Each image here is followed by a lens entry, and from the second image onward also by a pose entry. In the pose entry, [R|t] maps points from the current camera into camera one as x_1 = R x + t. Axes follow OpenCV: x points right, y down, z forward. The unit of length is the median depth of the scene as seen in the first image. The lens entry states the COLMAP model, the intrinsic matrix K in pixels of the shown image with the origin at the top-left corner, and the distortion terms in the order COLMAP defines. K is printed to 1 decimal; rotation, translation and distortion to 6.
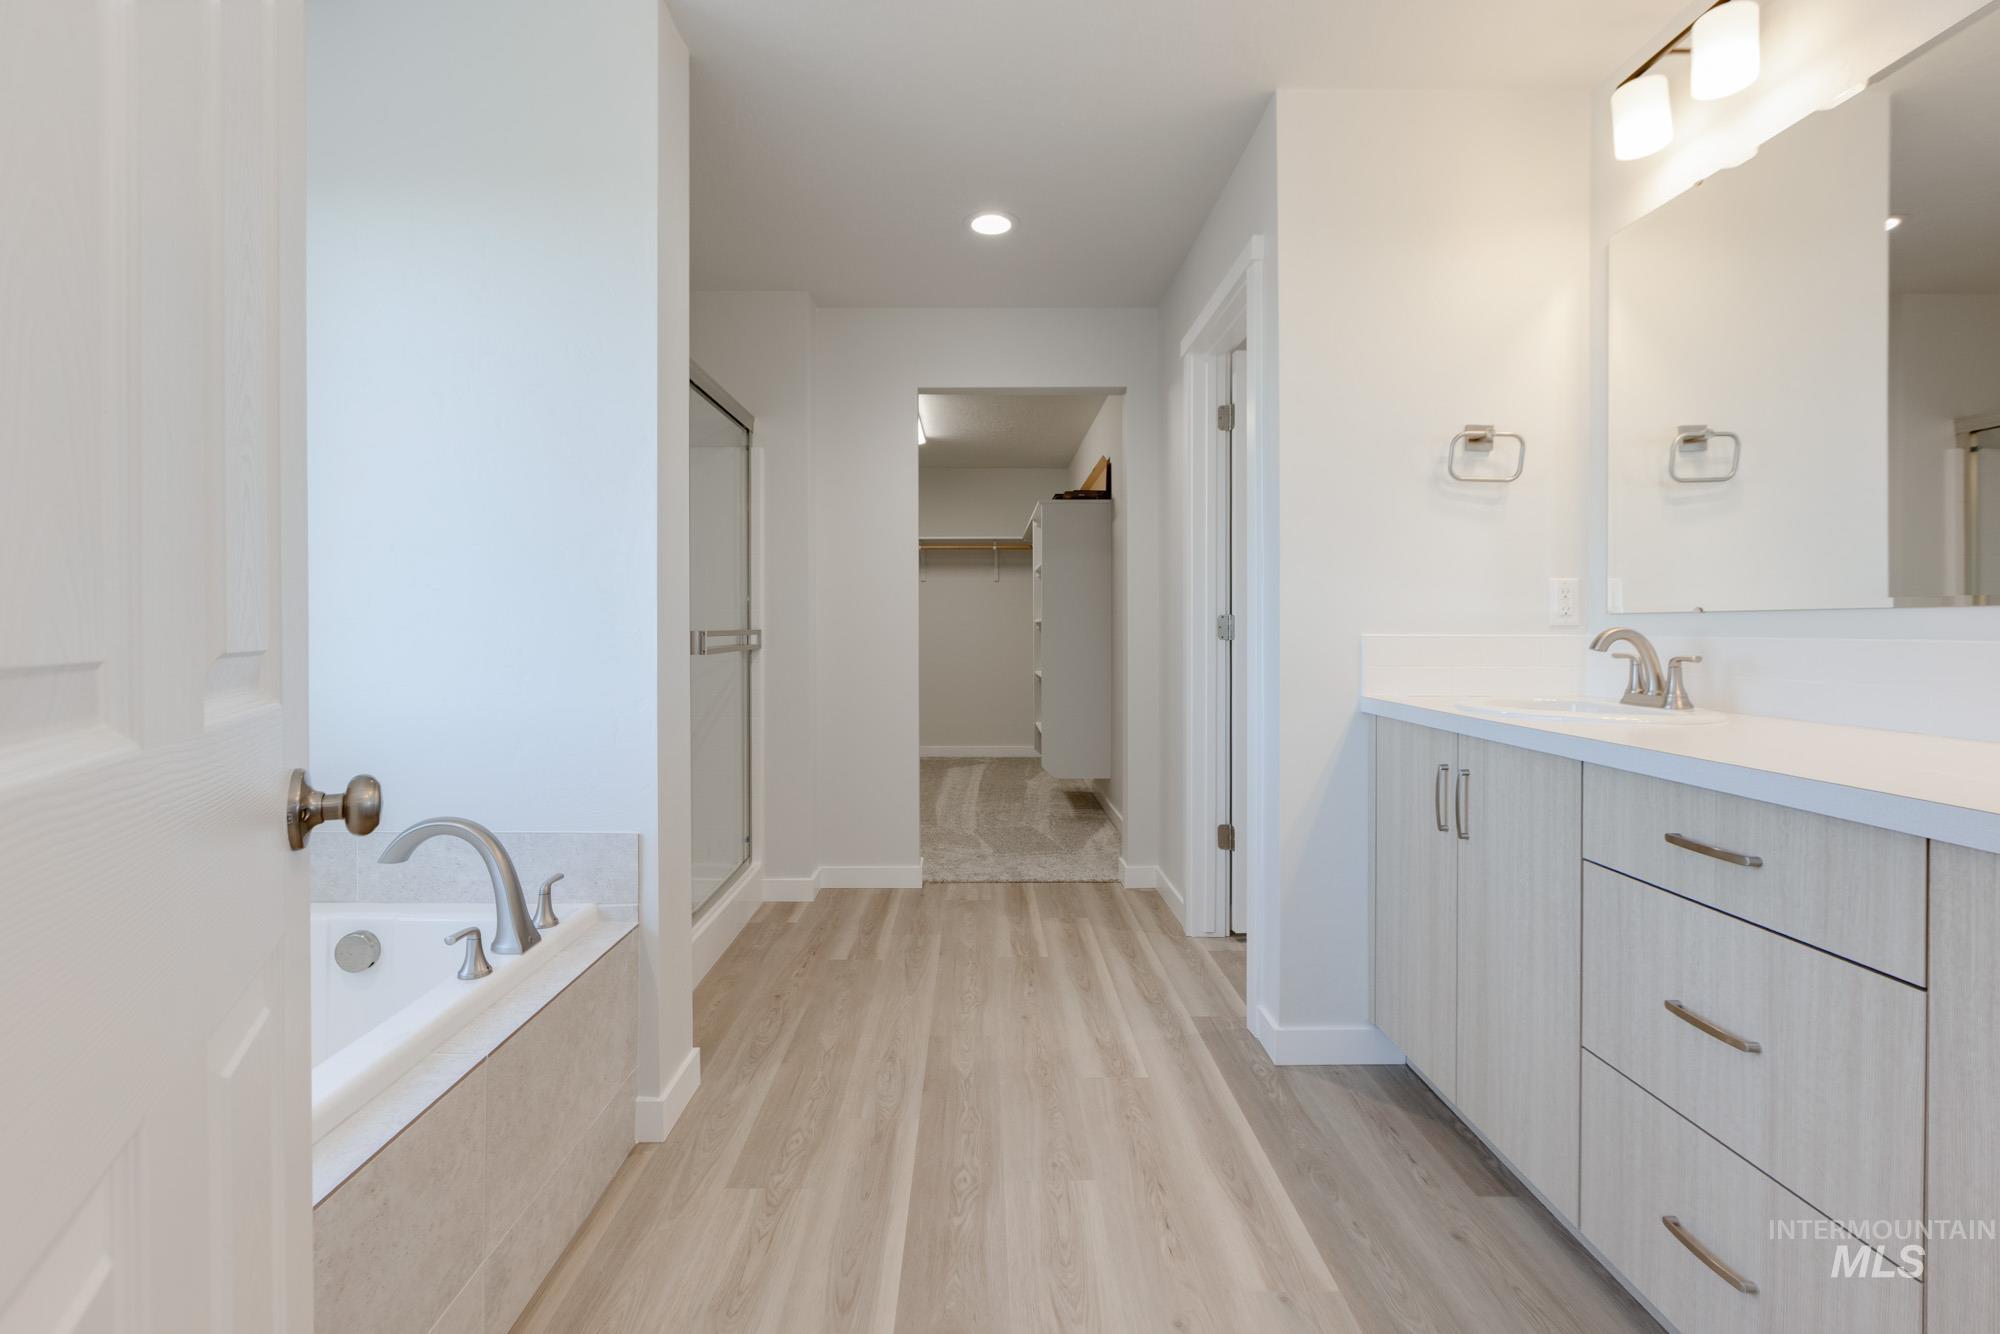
lens RADIAL K [[912.7, 0, 992.2], [0, 912.7, 633.3], [0, 0, 1]] dist [-0.000020, 0.000241]
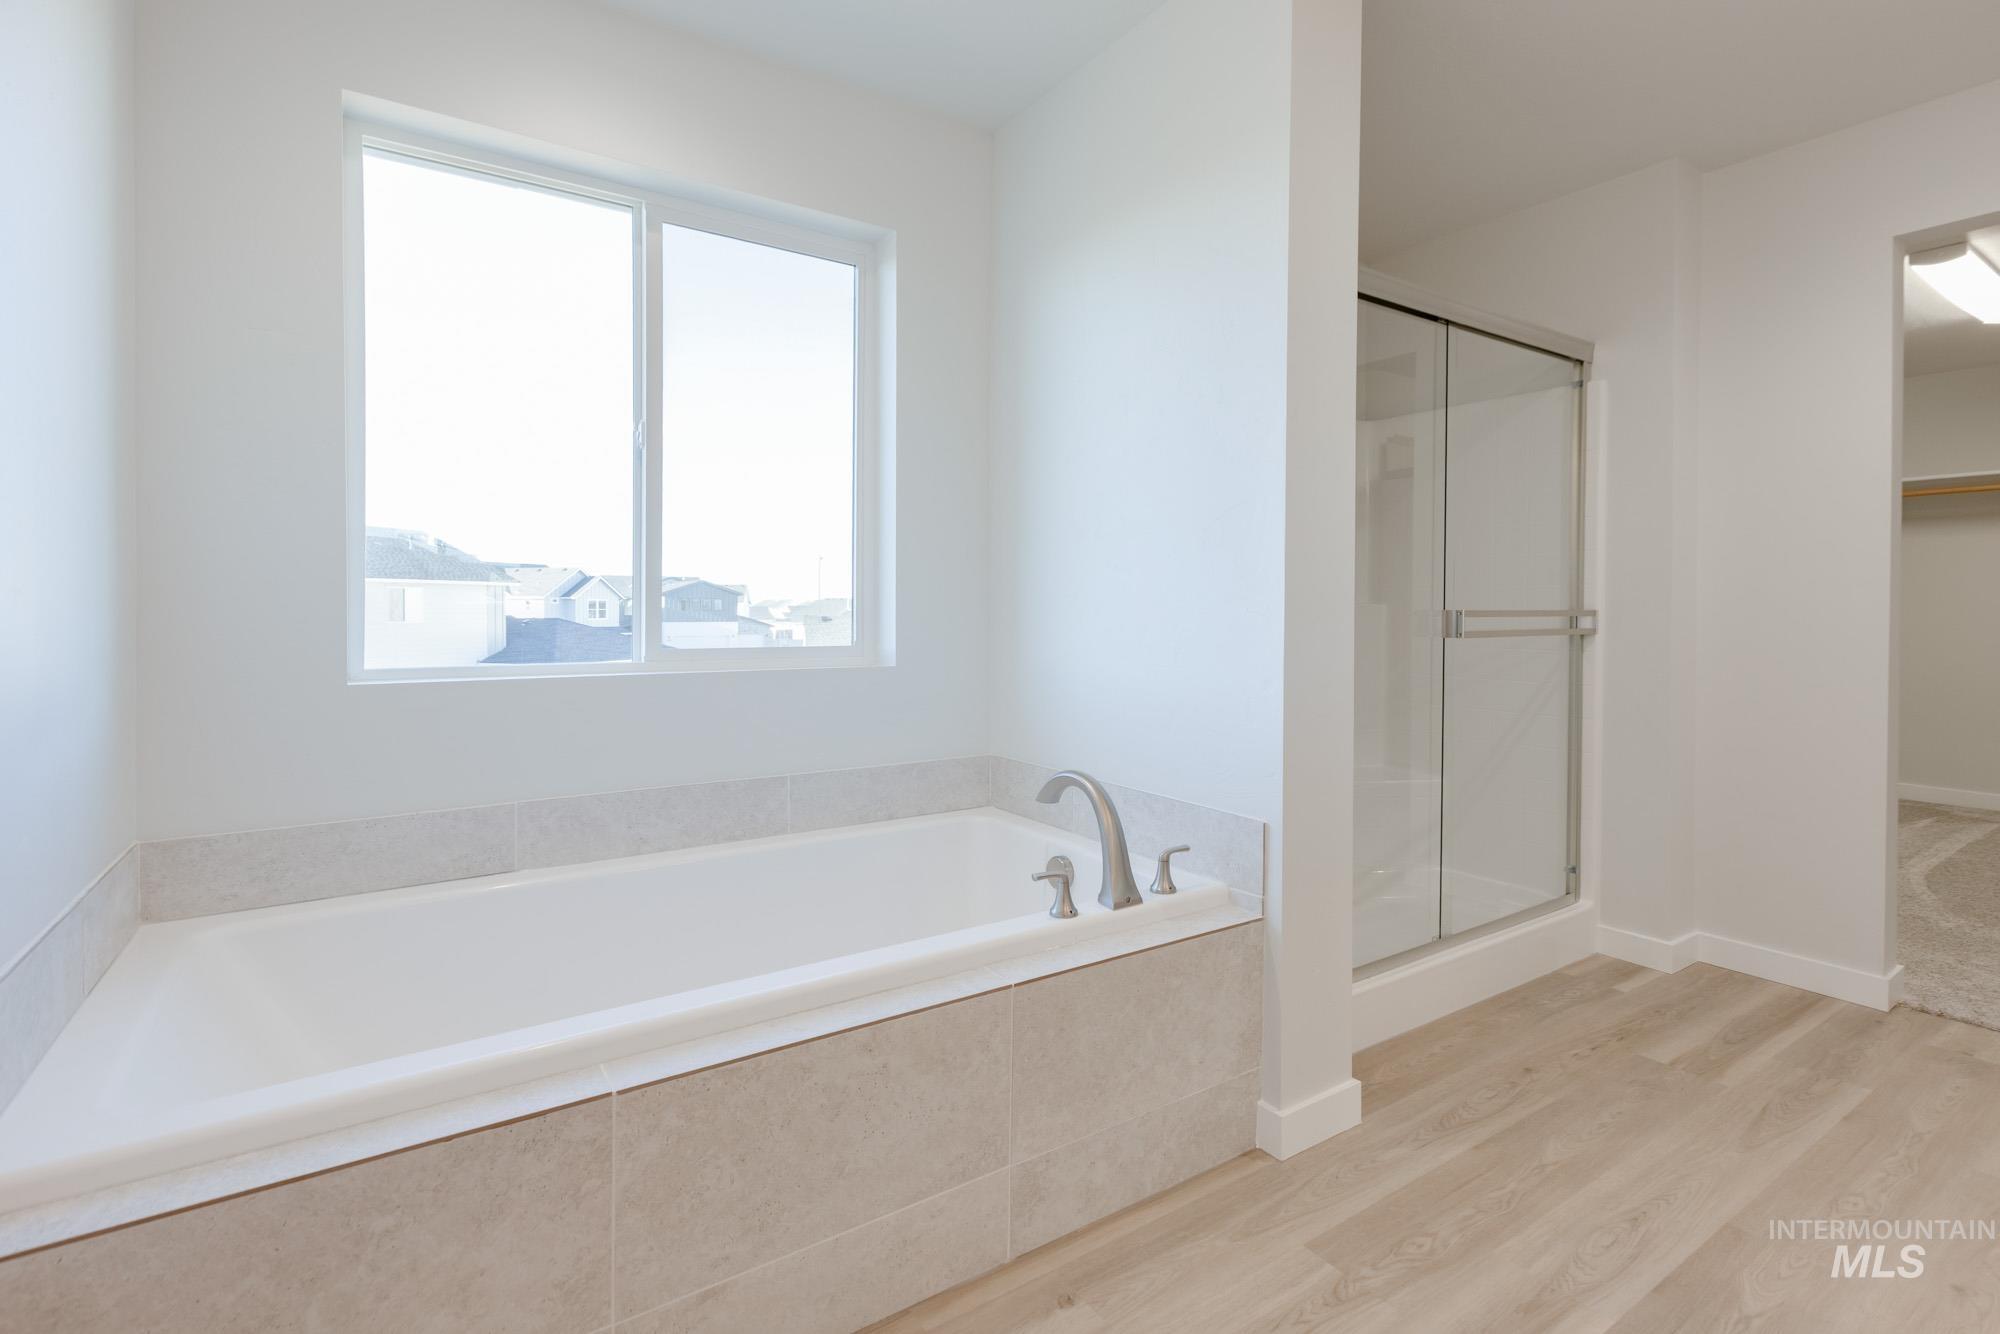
lens RADIAL K [[903.4, 0, 960.9], [0, 903.4, 620.0], [0, 0, 1]] dist [-0.000788, -0.000879]
pose [[0.540439, 0.010787, -0.841314, 0.193828], [-0.007705, 0.999939, 0.007872, 0.004809], [0.841348, 0.002228, 0.540489, 0.199205]]
